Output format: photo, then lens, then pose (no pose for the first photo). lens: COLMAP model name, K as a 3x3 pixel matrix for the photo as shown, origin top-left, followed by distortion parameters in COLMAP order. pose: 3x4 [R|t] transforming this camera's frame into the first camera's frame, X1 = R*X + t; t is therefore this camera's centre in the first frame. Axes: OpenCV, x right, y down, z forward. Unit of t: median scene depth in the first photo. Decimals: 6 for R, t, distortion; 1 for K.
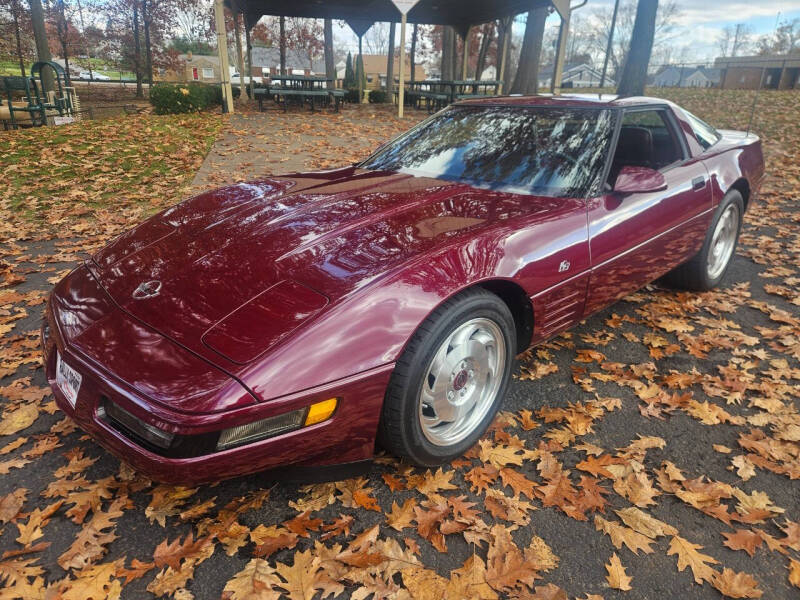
lens RADIAL K [[538.6, 0, 390.8], [0, 538.6, 298.7], [0, 0, 1]] dist [0.075018, -0.061321]
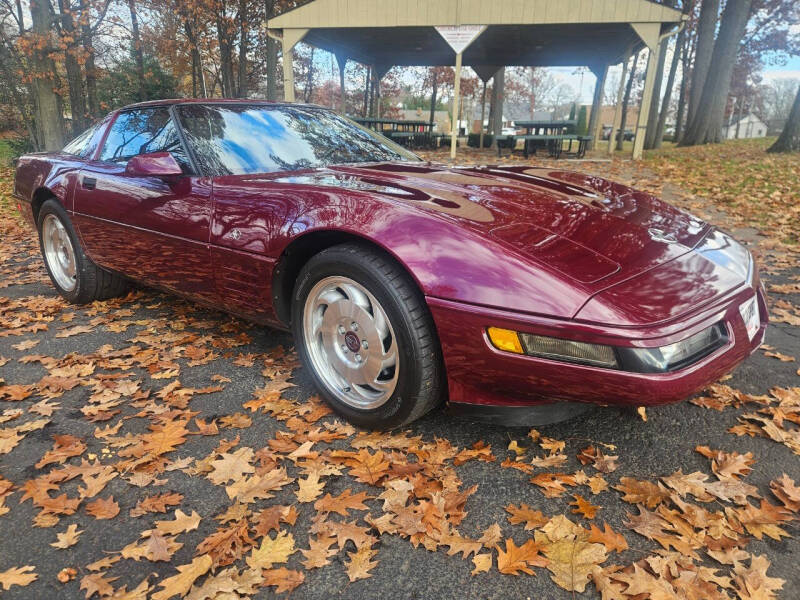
lens RADIAL K [[538.6, 0, 396.3], [0, 538.6, 304.8], [0, 0, 1]] dist [0.075018, -0.061321]
pose [[0.921037, 0.117217, -0.371417, 0.533373], [-0.145131, 0.988247, -0.048011, -0.030075], [0.361424, 0.098124, 0.927224, 0.174483]]
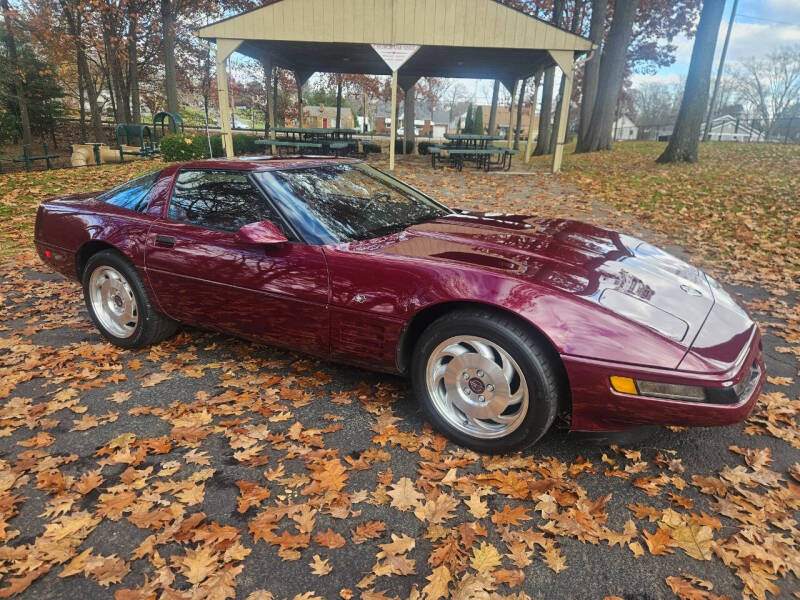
lens RADIAL K [[538.6, 0, 397.1], [0, 538.6, 303.8], [0, 0, 1]] dist [0.075018, -0.061321]
pose [[0.975260, 0.078357, -0.206706, 0.434961], [-0.092801, 0.993807, -0.061121, -0.046755], [0.200637, 0.078791, 0.976492, 0.075962]]
